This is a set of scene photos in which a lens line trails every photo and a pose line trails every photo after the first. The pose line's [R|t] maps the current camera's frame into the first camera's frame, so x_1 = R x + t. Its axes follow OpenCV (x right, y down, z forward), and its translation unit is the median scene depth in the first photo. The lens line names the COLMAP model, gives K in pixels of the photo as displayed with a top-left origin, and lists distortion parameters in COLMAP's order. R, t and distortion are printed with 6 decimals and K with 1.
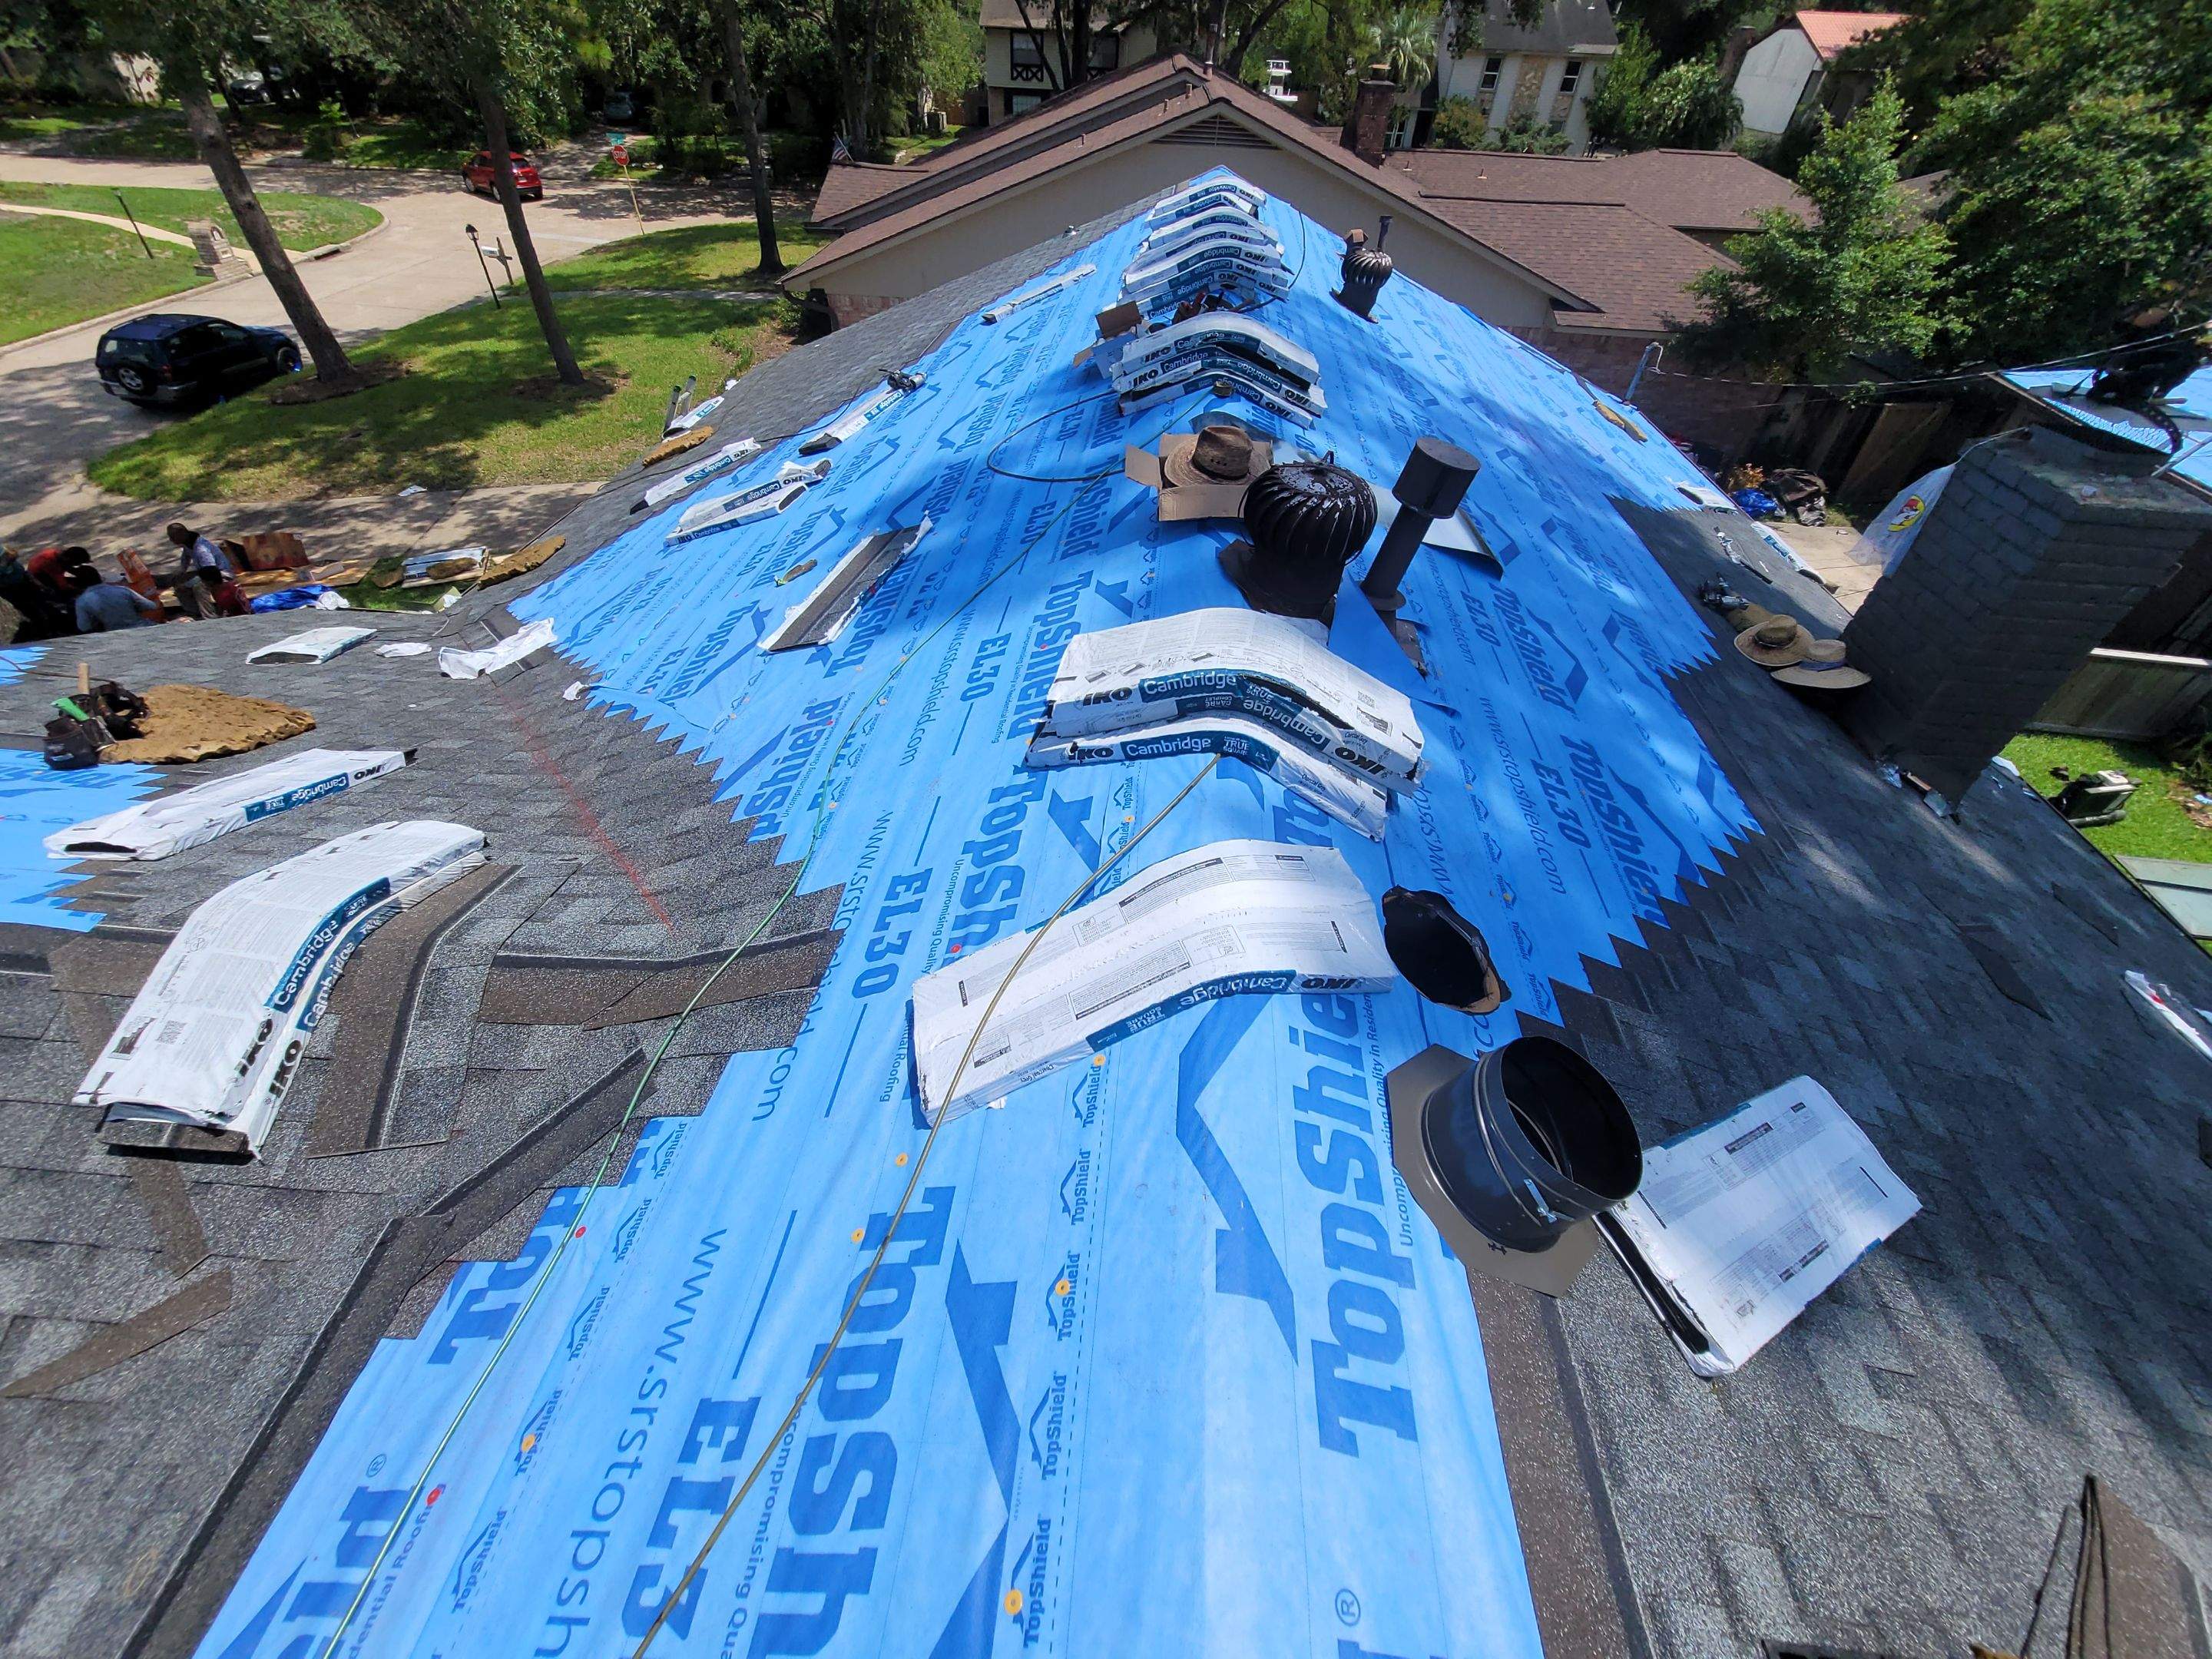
lens RADIAL K [[891.2, 0, 1106.0], [0, 891.2, 829.5], [0, 0, 1]] dist [-0.010084, -0.000249]
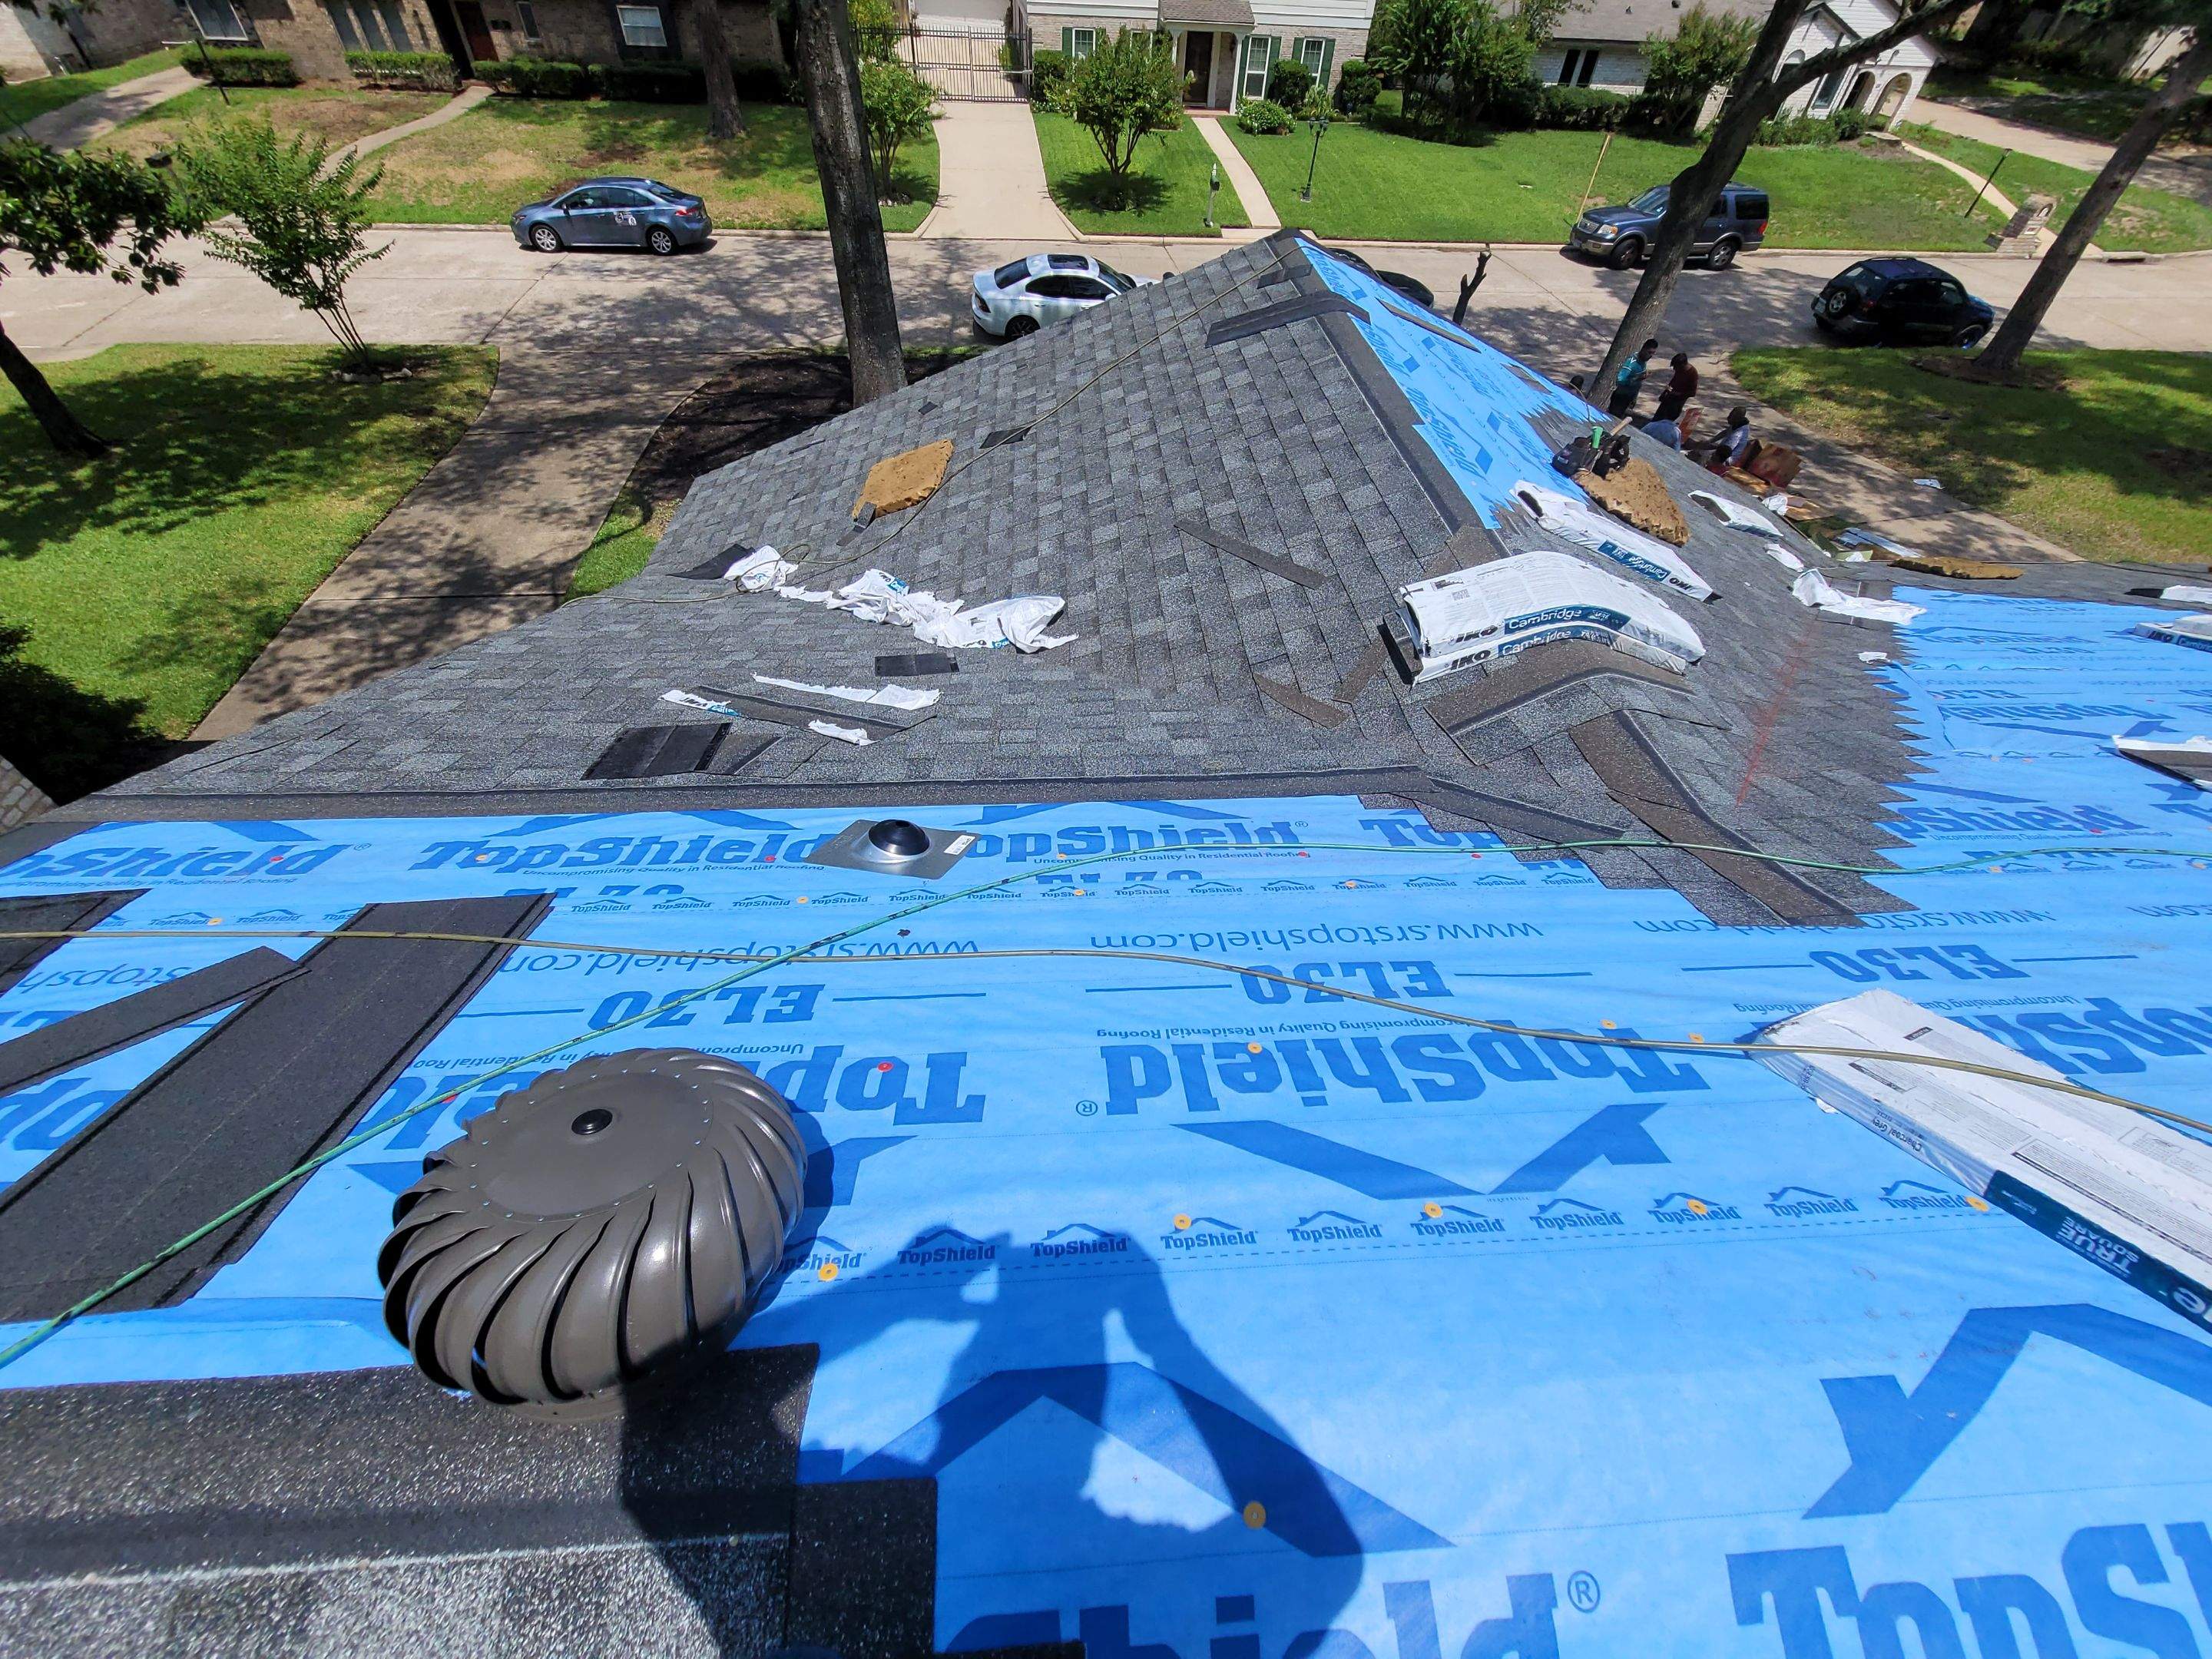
lens RADIAL K [[867.0, 0, 1134.2], [0, 867.0, 830.3], [0, 0, 1]] dist [-0.003841, -0.000446]
pose [[0.147098, 0.706204, -0.692559, 0.124360], [-0.688862, 0.575601, 0.440628, 0.179437], [0.709811, 0.412262, 0.571147, -0.045119]]
